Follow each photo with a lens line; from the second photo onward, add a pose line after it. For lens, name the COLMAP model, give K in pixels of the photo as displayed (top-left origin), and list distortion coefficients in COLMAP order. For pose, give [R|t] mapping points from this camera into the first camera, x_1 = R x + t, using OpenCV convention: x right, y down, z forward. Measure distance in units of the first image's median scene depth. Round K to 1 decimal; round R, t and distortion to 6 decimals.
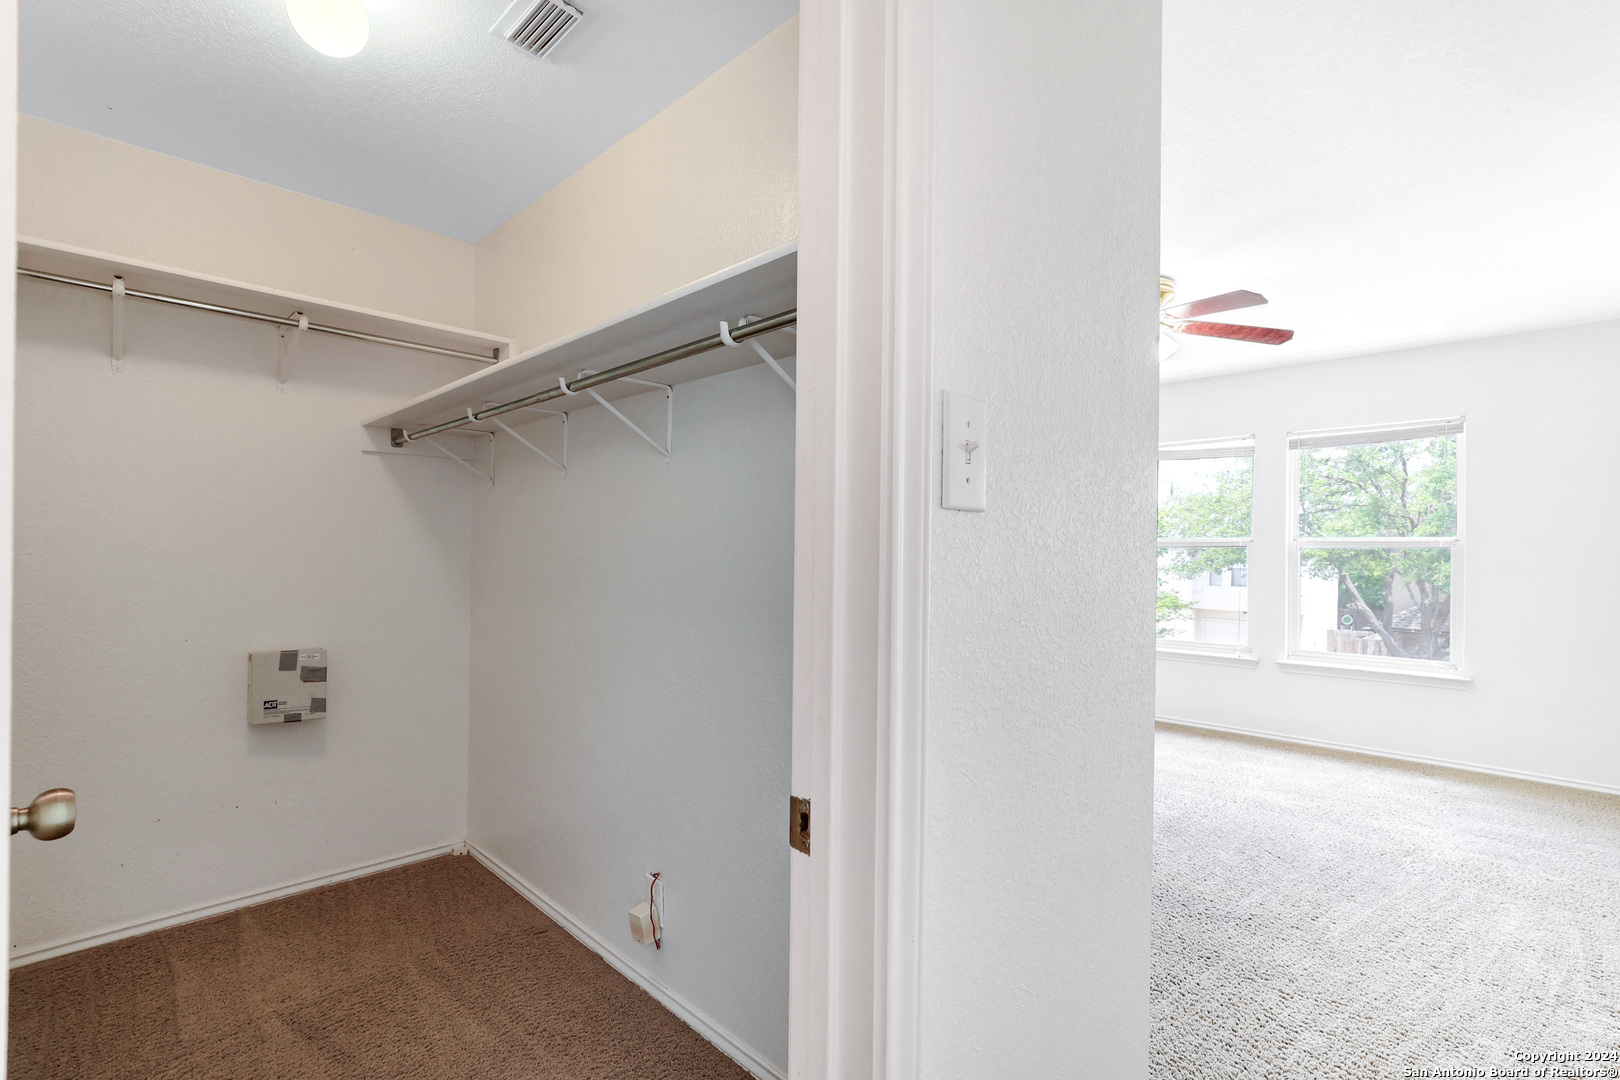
lens RADIAL K [[734.1, 0, 814.1], [0, 734.1, 552.2], [0, 0, 1]] dist [-0.020292, 0.006485]
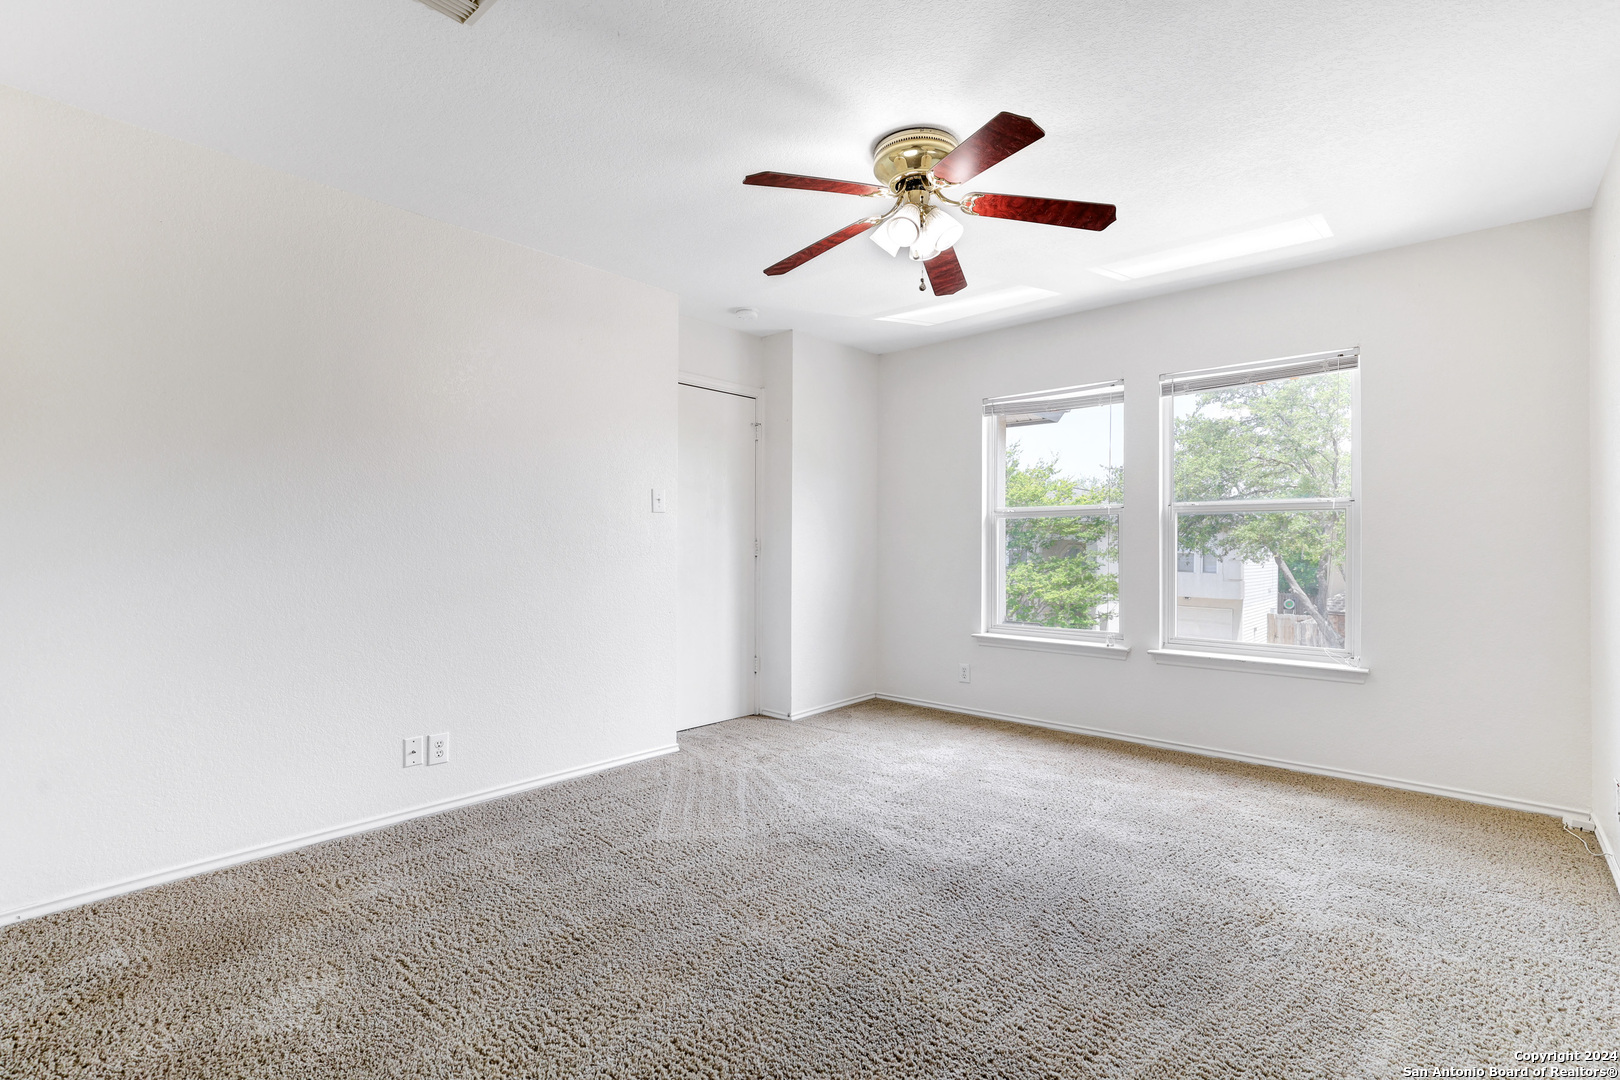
lens RADIAL K [[734.1, 0, 813.7], [0, 734.1, 541.3], [0, 0, 1]] dist [-0.020292, 0.006485]
pose [[0.998786, -0.005675, 0.048941, 0.252028], [0.005721, 0.999983, -0.000804, 0.027160], [-0.048936, 0.001083, 0.998801, 0.221524]]
